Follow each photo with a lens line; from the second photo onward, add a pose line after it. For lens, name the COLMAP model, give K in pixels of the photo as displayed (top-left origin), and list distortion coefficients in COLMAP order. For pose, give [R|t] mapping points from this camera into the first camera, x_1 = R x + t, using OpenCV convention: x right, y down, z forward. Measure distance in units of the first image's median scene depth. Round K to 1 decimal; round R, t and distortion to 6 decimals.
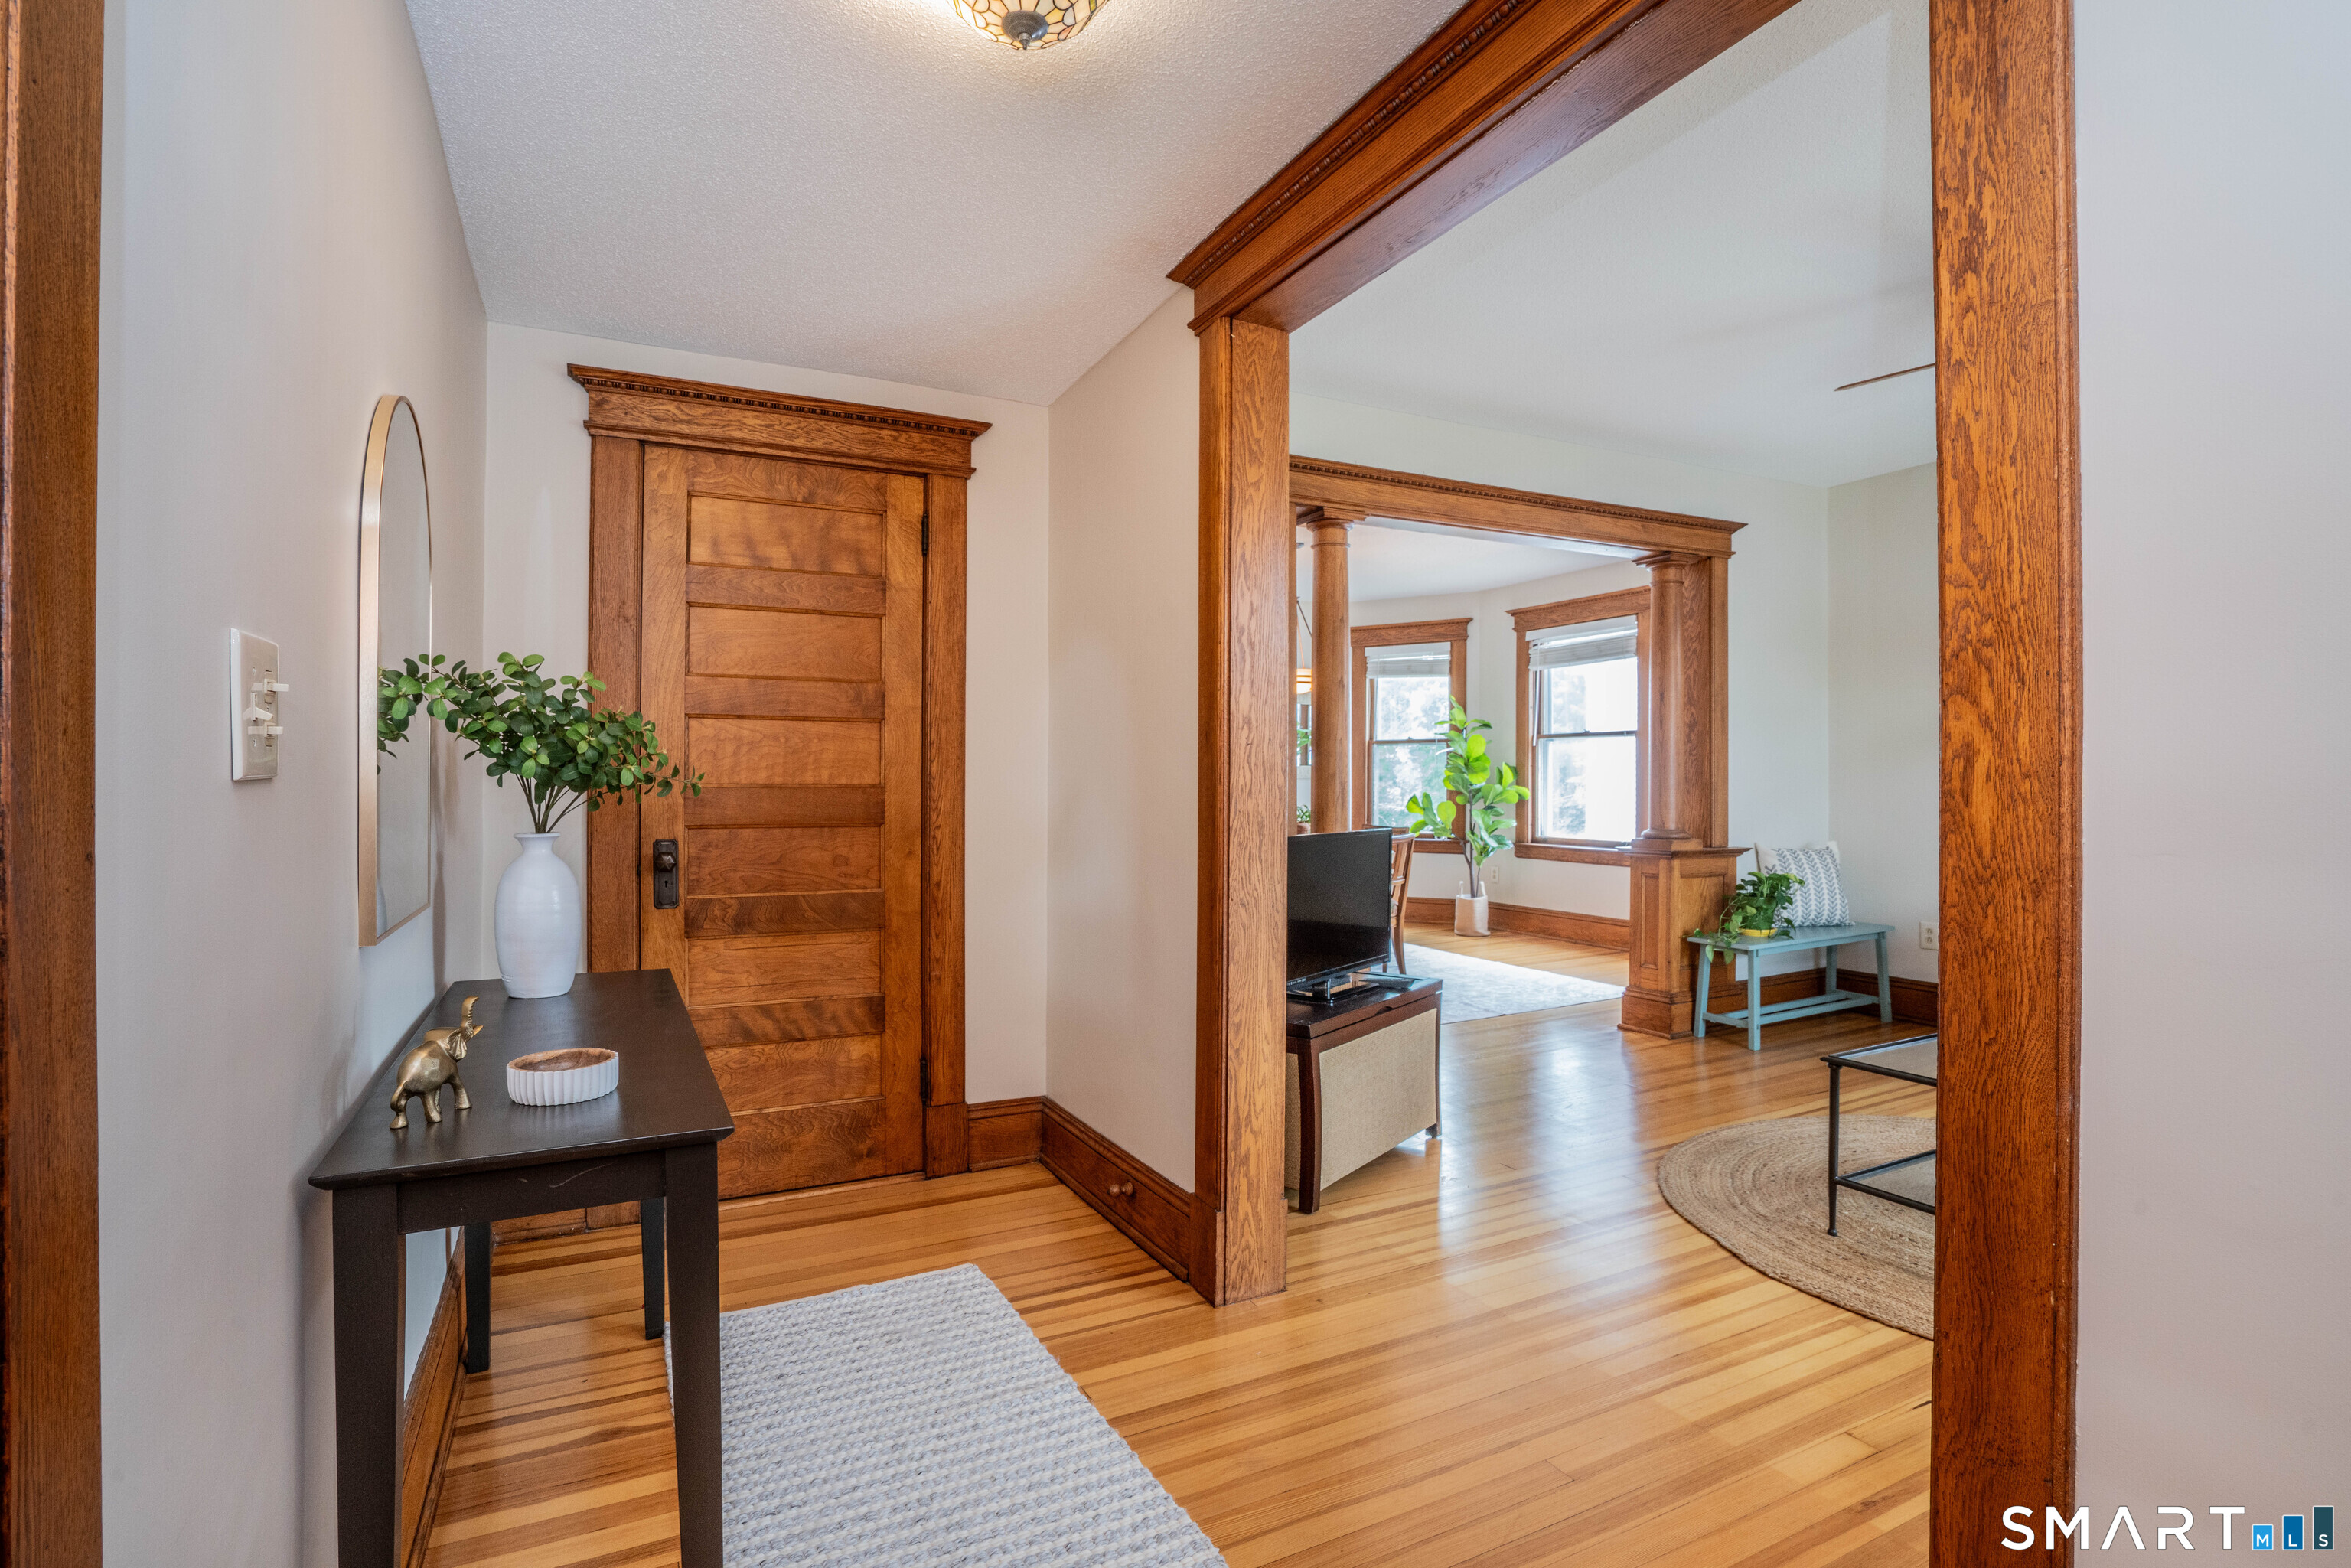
lens RADIAL K [[1081.3, 0, 1184.6], [0, 1081.3, 781.0], [0, 0, 1]] dist [-0.024796, 0.001942]
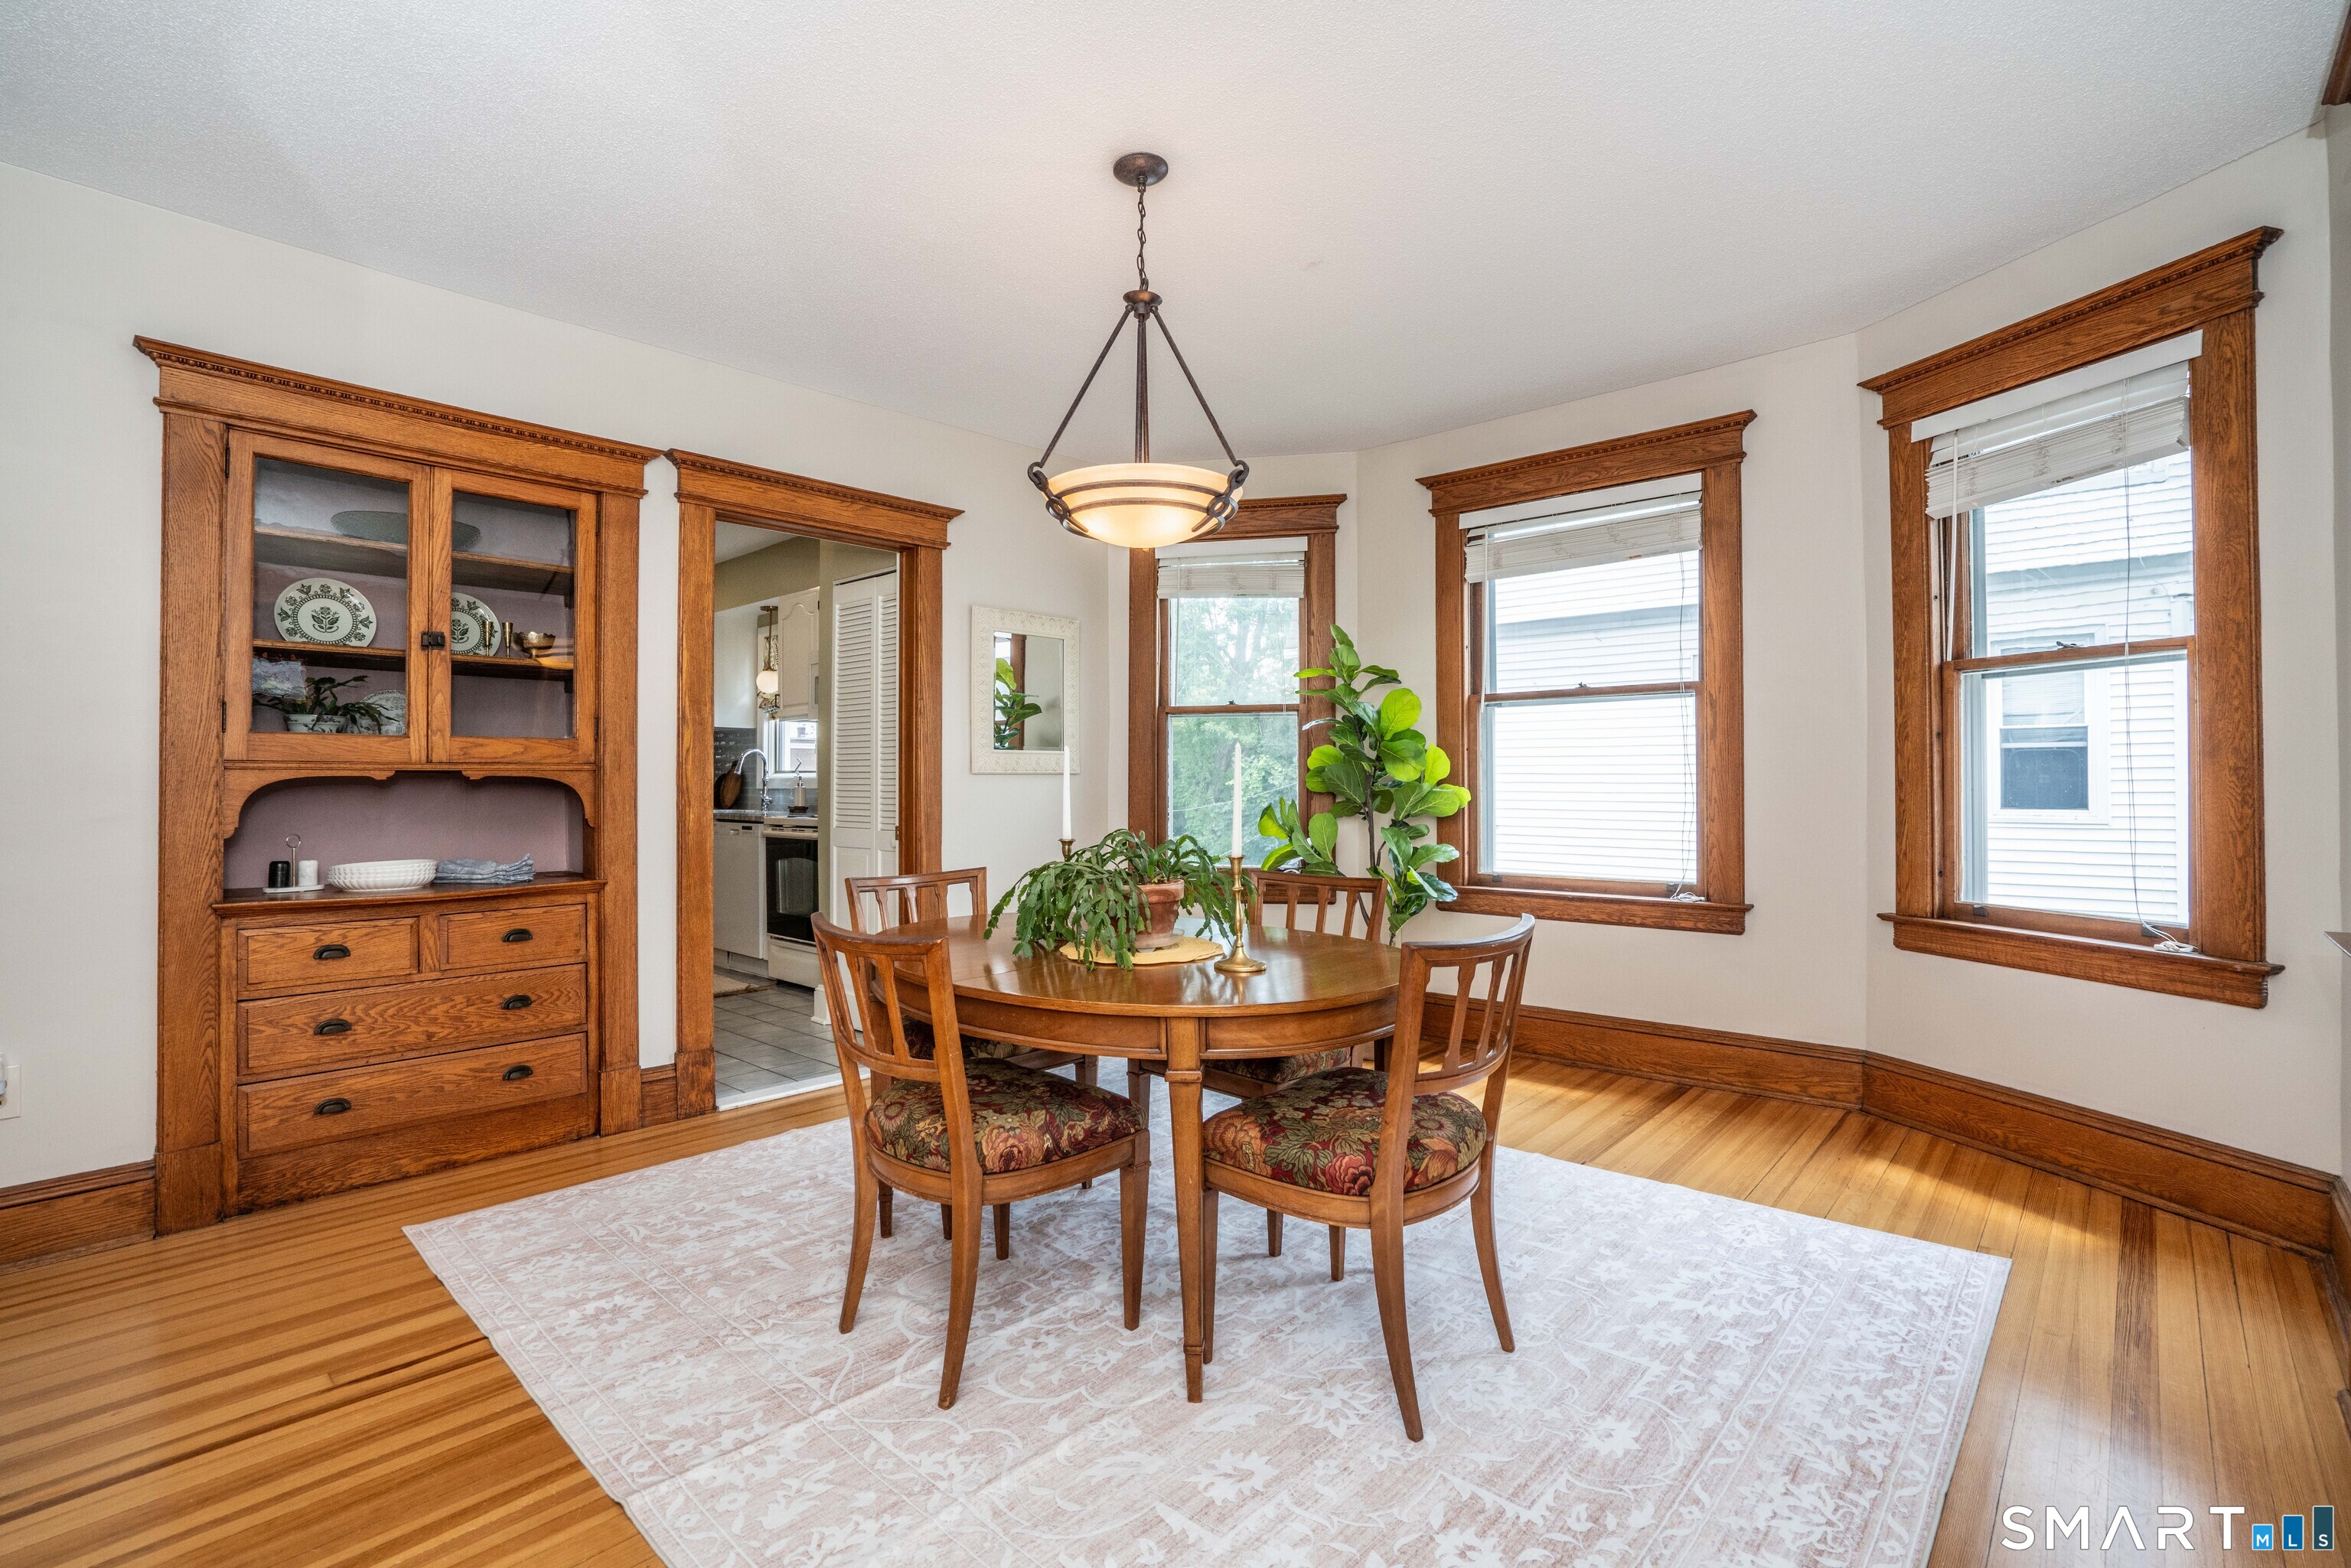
lens RADIAL K [[1081.3, 0, 1172.8], [0, 1081.3, 782.5], [0, 0, 1]] dist [-0.024796, 0.001942]
pose [[0.937265, -0.002220, 0.348610, -0.032012], [0.003312, 0.999991, -0.002537, 0.005757], [-0.348602, 0.003532, 0.937264, 0.682145]]
